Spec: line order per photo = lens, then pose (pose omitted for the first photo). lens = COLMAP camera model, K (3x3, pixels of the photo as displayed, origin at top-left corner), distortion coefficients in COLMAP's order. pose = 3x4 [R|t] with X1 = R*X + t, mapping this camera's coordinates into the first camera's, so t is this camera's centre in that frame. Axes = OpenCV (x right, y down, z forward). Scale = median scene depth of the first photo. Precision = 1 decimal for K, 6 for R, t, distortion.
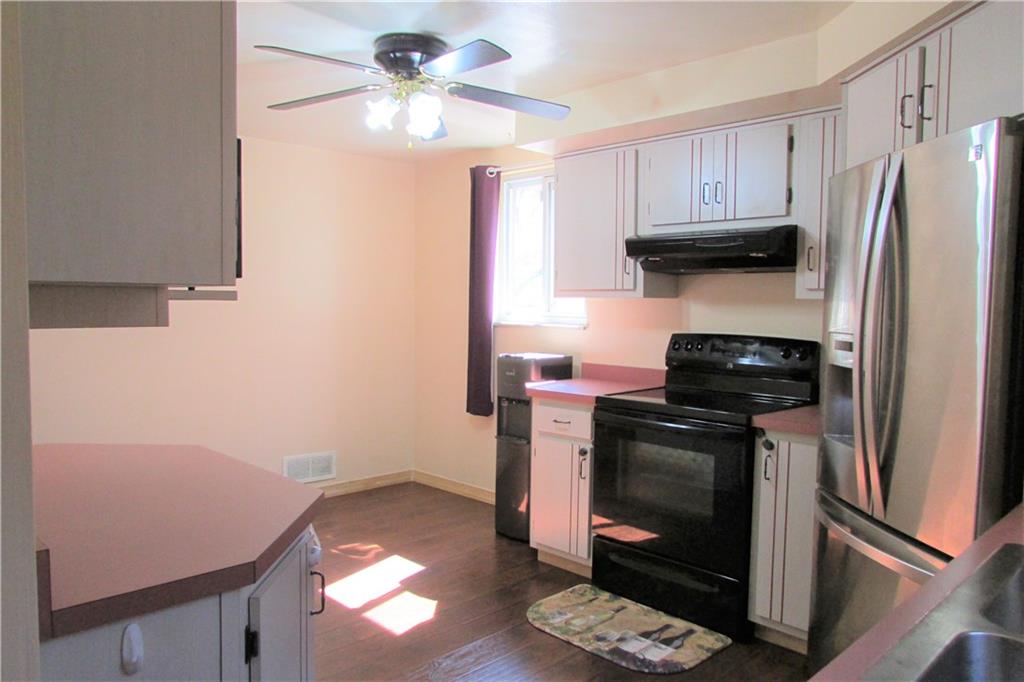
lens RADIAL K [[740.1, 0, 515.3], [0, 740.1, 343.2], [0, 0, 1]] dist [-0.004465, -0.018418]
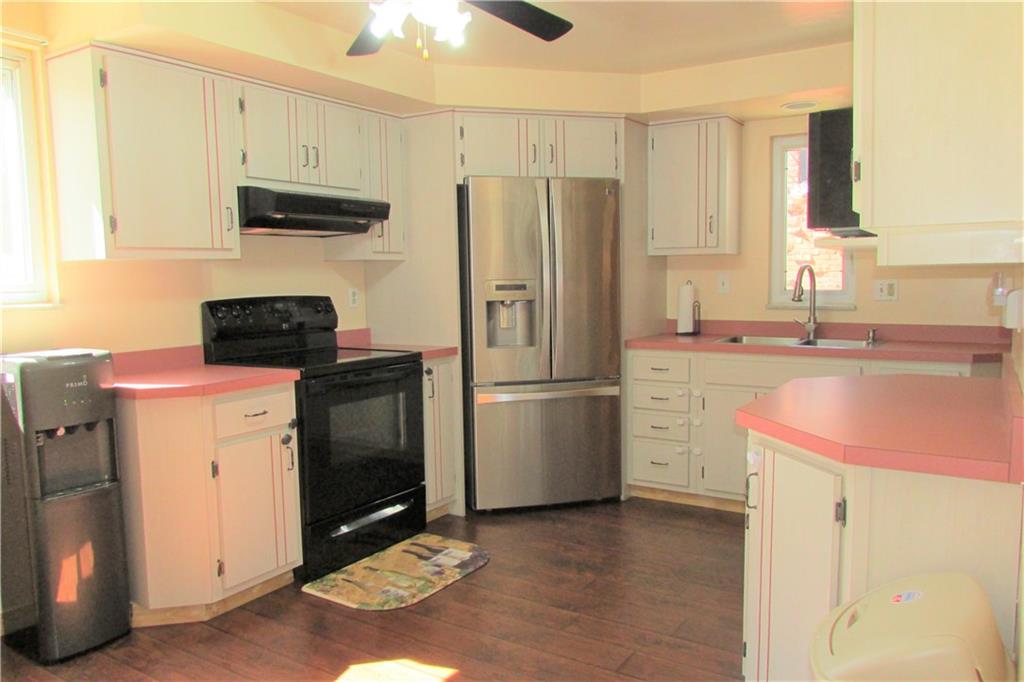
lens RADIAL K [[740.1, 0, 516.3], [0, 740.1, 340.2], [0, 0, 1]] dist [-0.004465, -0.018418]
pose [[-0.206296, -0.094372, 0.973928, -0.877240], [0.074206, 0.990963, 0.111741, -0.046219], [-0.975672, 0.095323, -0.197429, 1.012903]]
